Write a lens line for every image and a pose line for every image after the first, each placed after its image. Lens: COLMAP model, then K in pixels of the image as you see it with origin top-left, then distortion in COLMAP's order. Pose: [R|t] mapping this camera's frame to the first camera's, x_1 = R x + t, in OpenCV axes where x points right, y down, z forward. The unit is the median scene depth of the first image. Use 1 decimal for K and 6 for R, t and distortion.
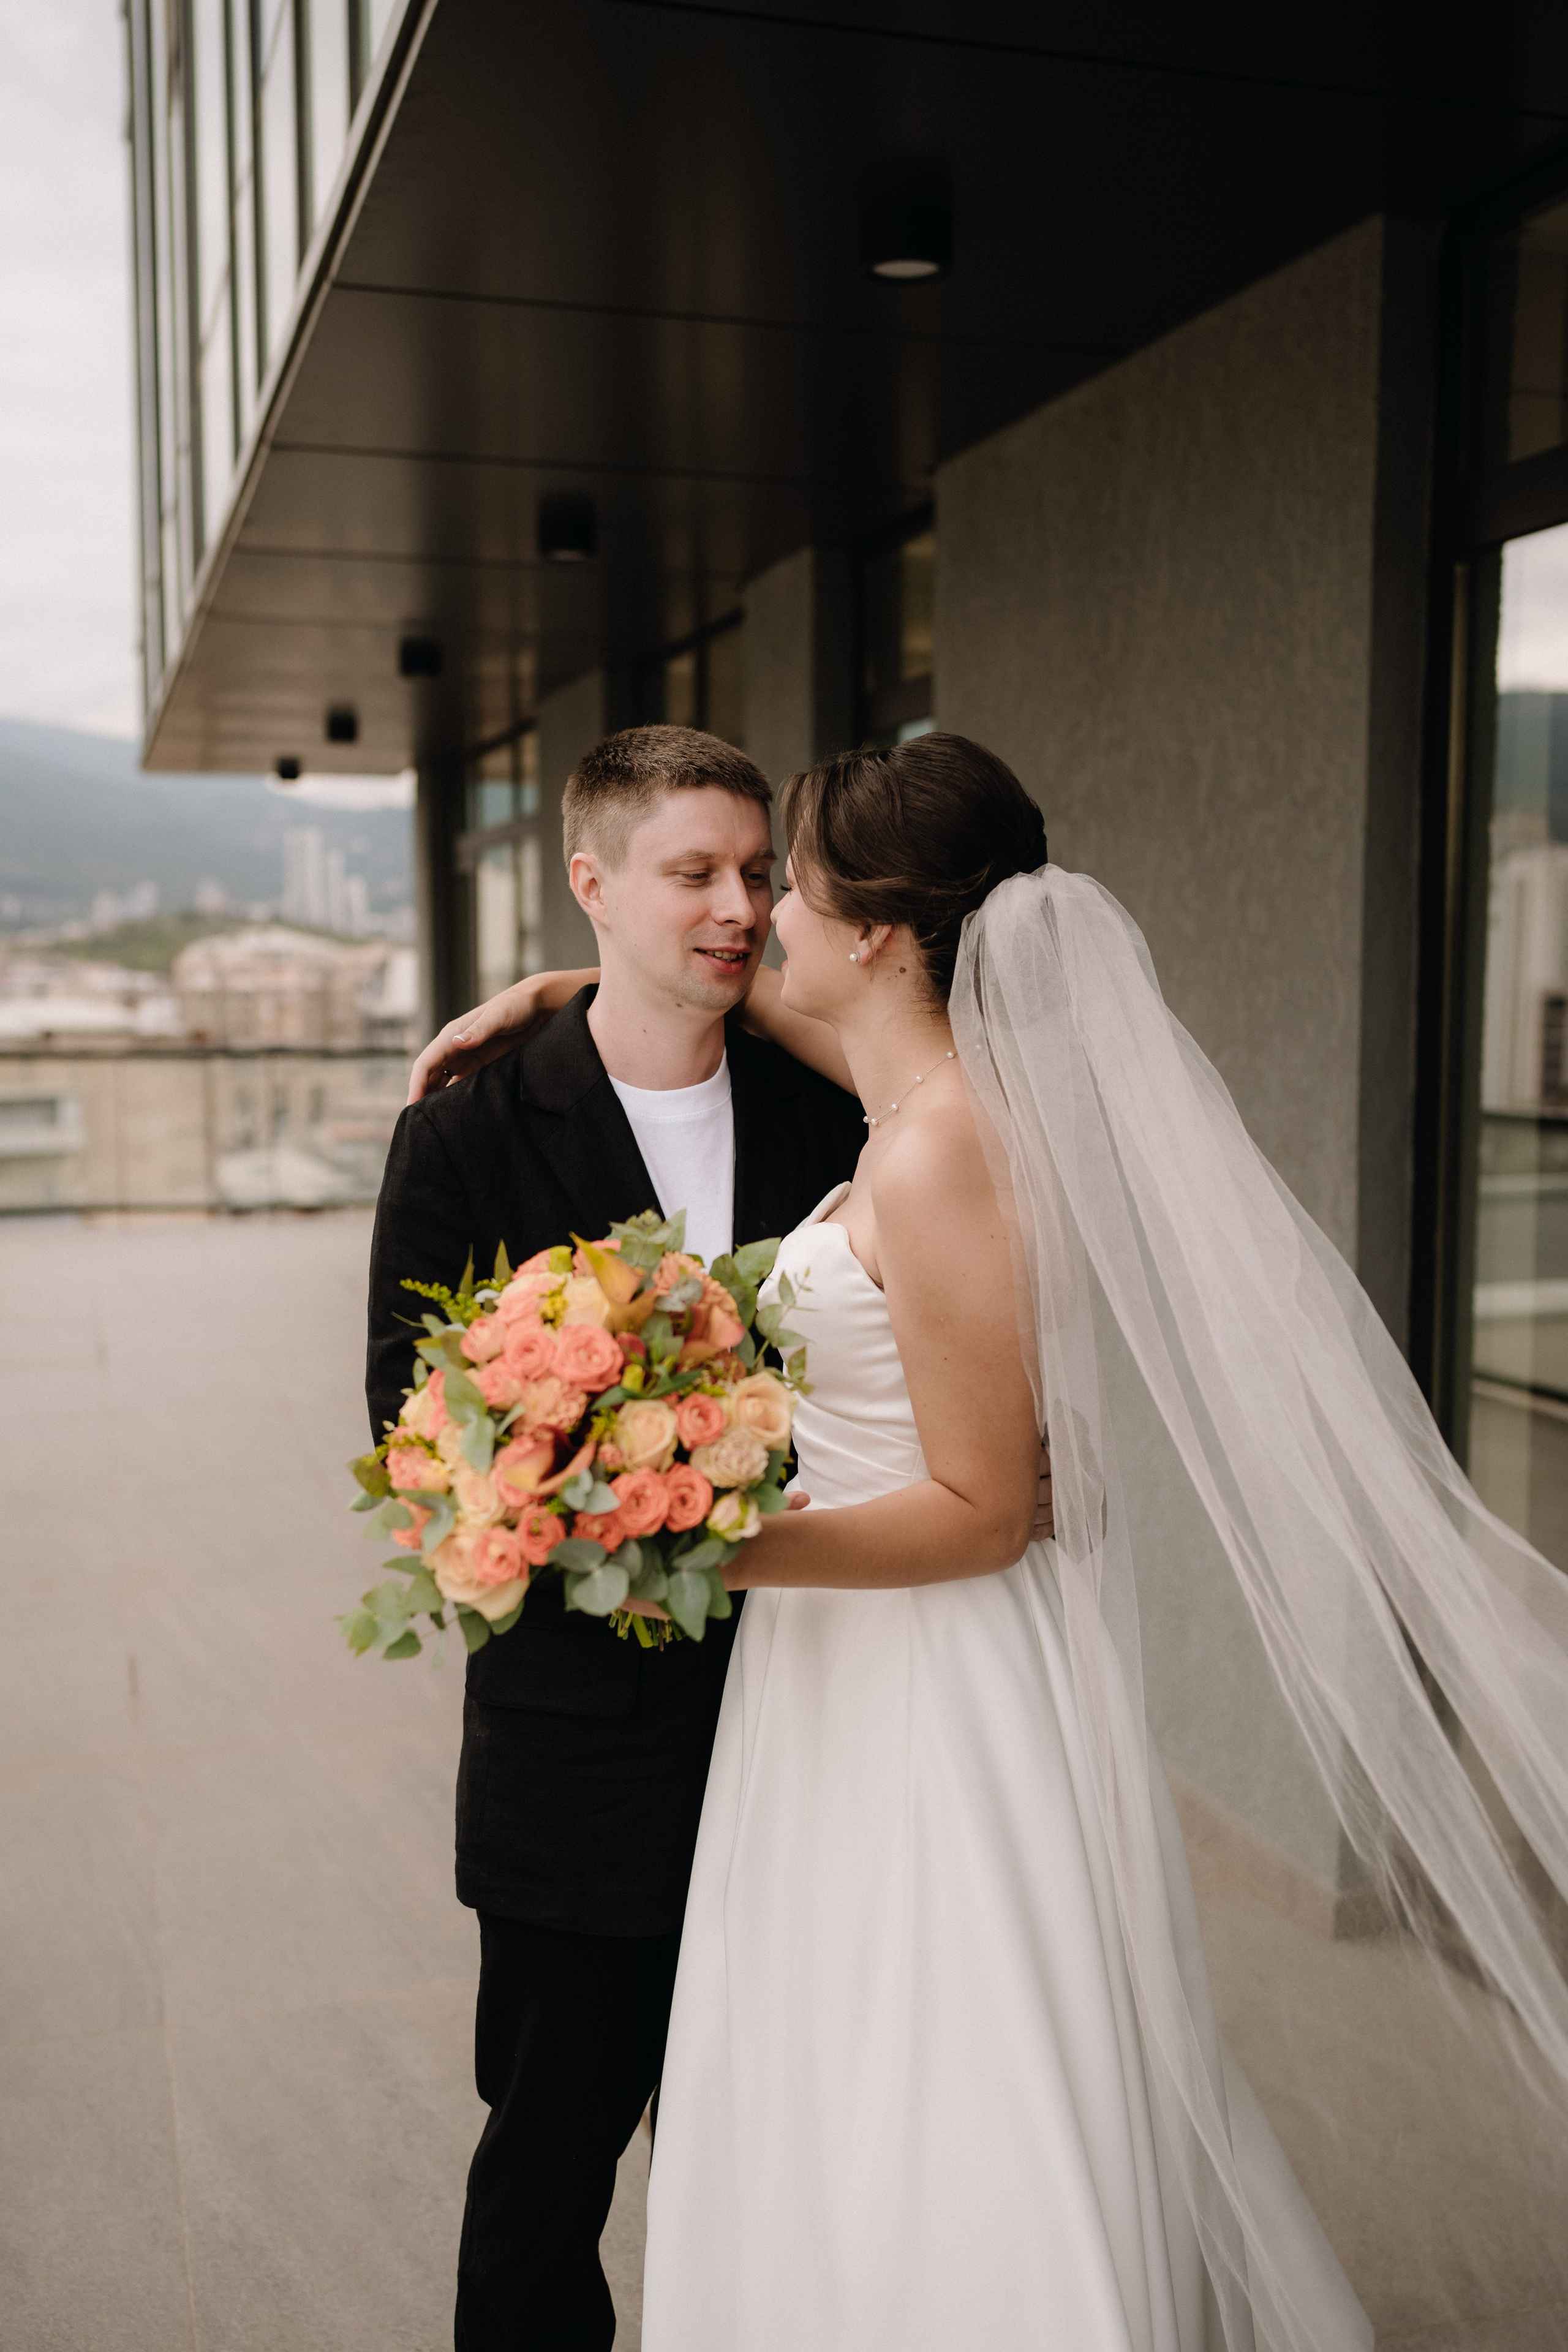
lens RADIAL K [[2340.8, 0, 784.0], [0, 2340.8, 1176.0], [0, 0, 1]] dist [0.067984, -0.004493]
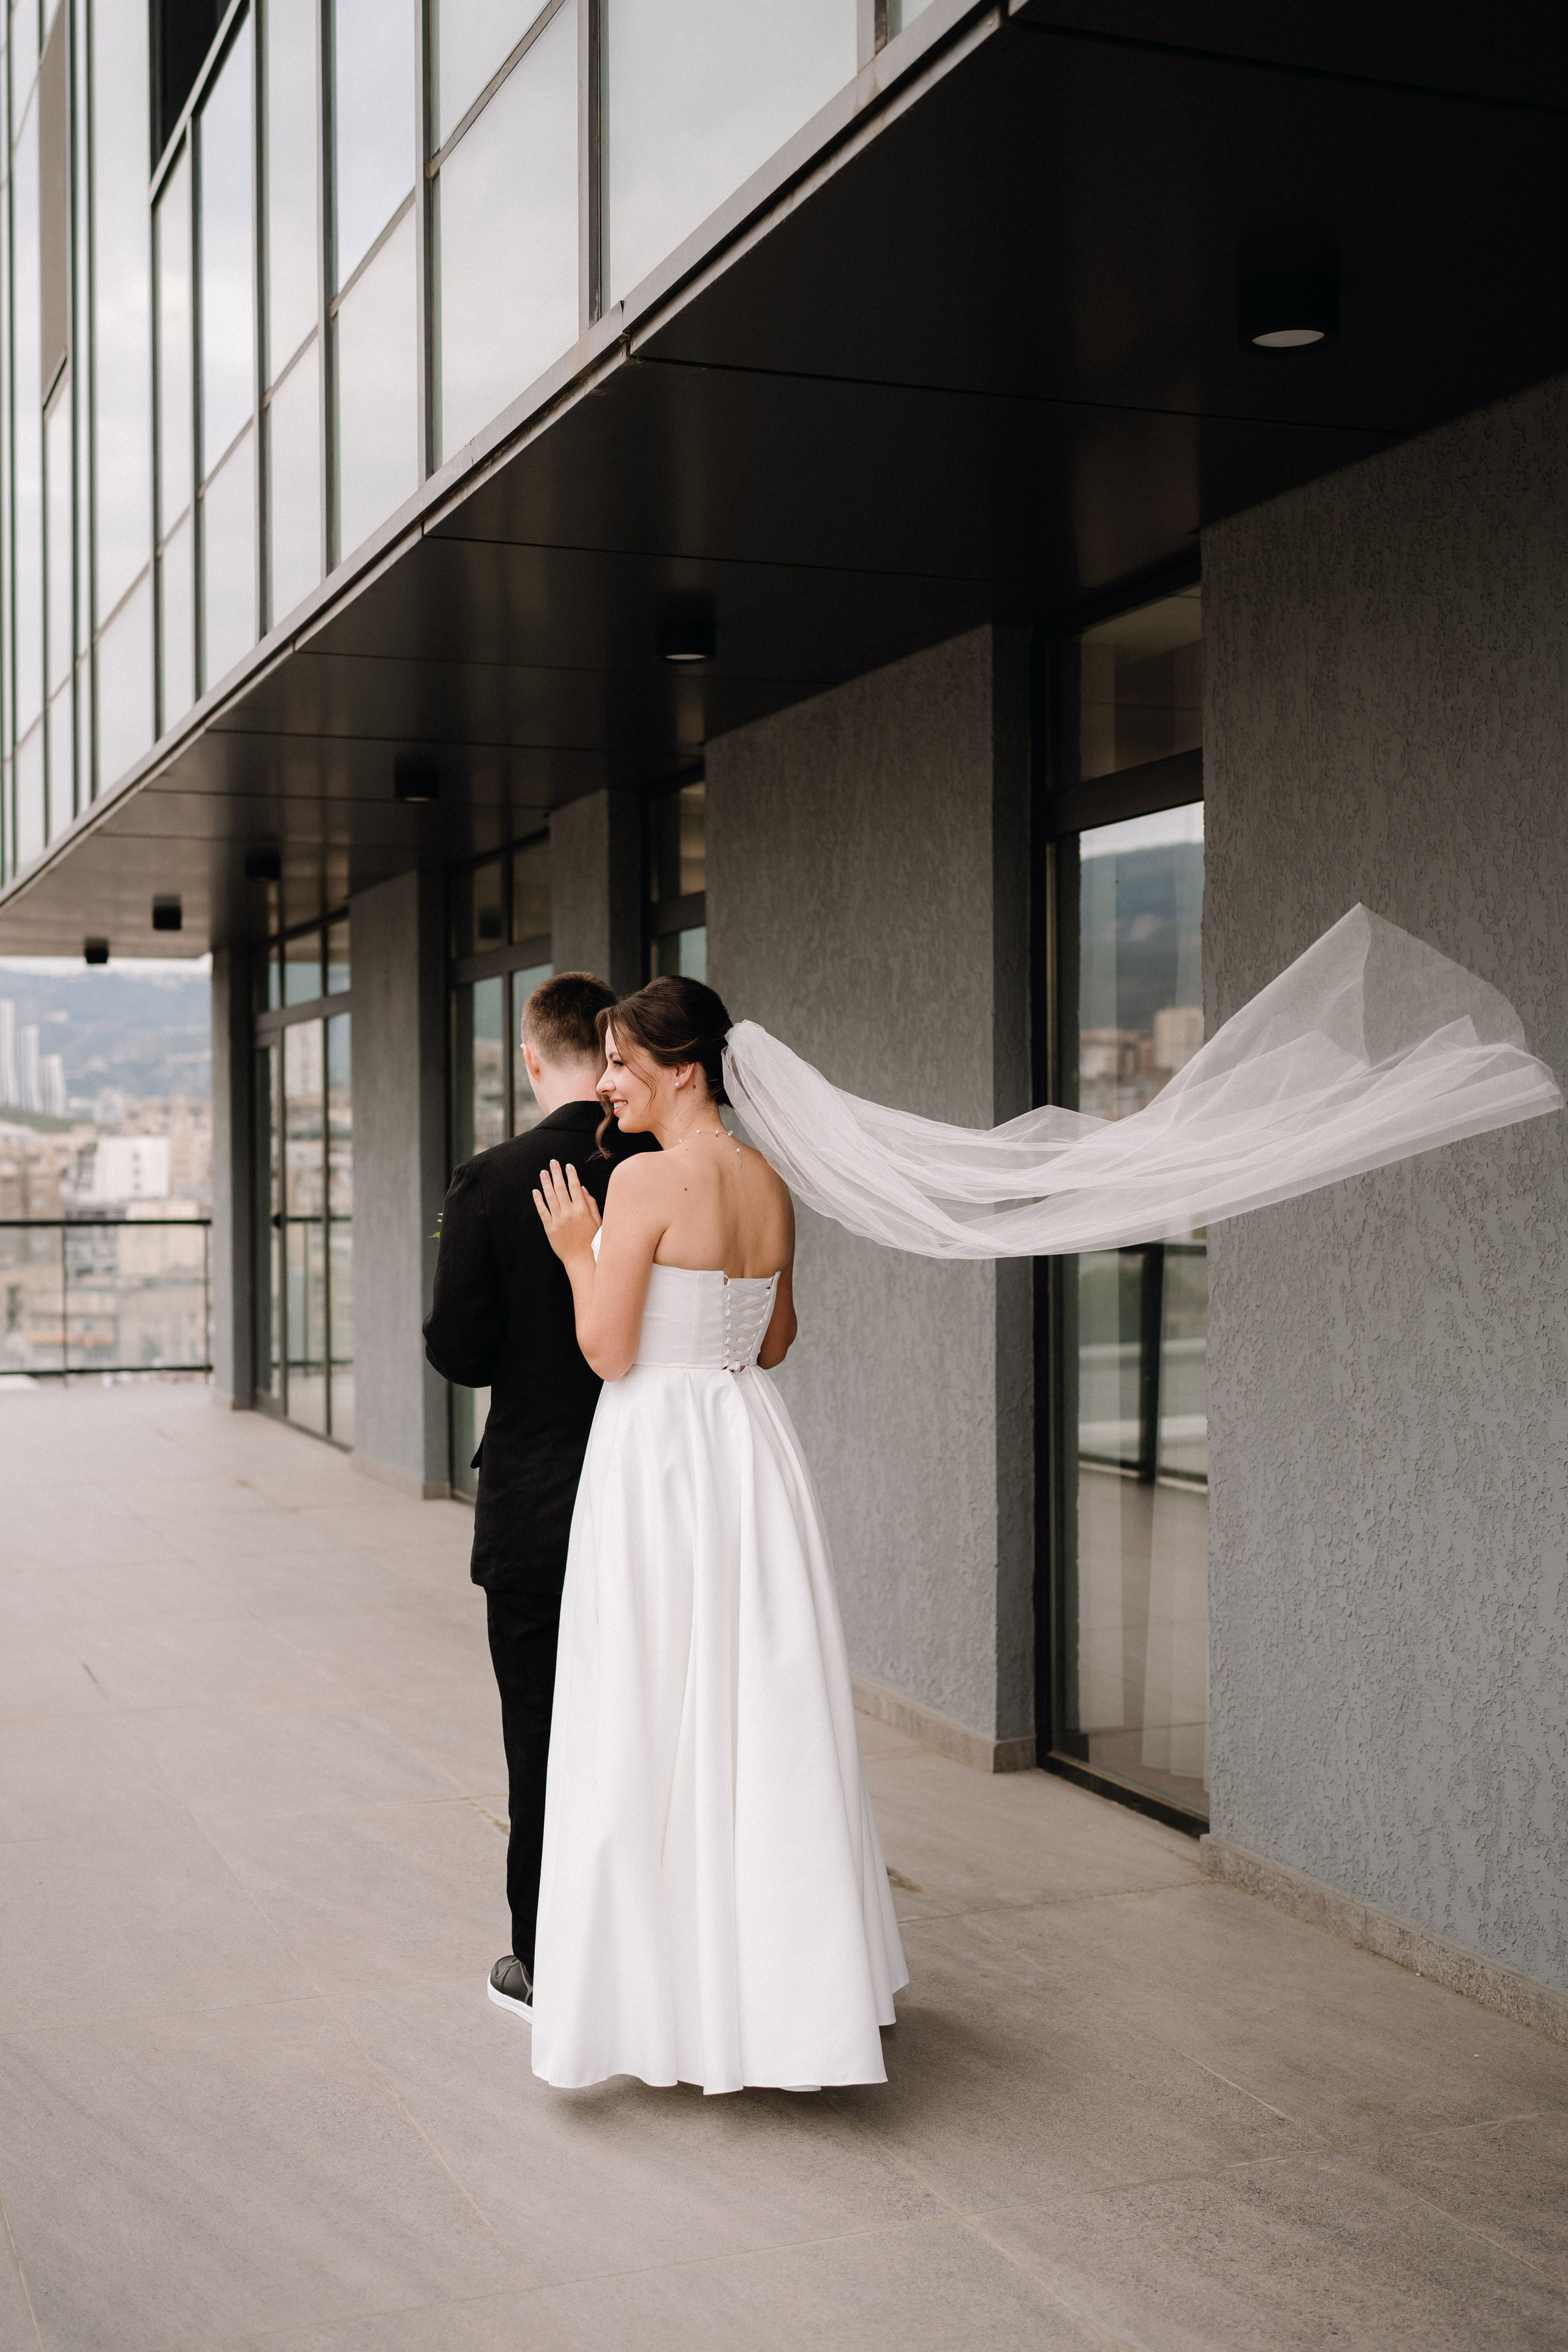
lens RADIAL K [[2722.2, 0, 784.0], [0, 2722.2, 1176.0], [0, 0, 1]] dist [0.003656, 0.001521]
pose [[0.995744, -0.008659, 0.091758, -0.039927], [0.016015, 0.996688, -0.079730, 0.076274], [-0.090763, 0.080860, 0.992584, -0.588717]]
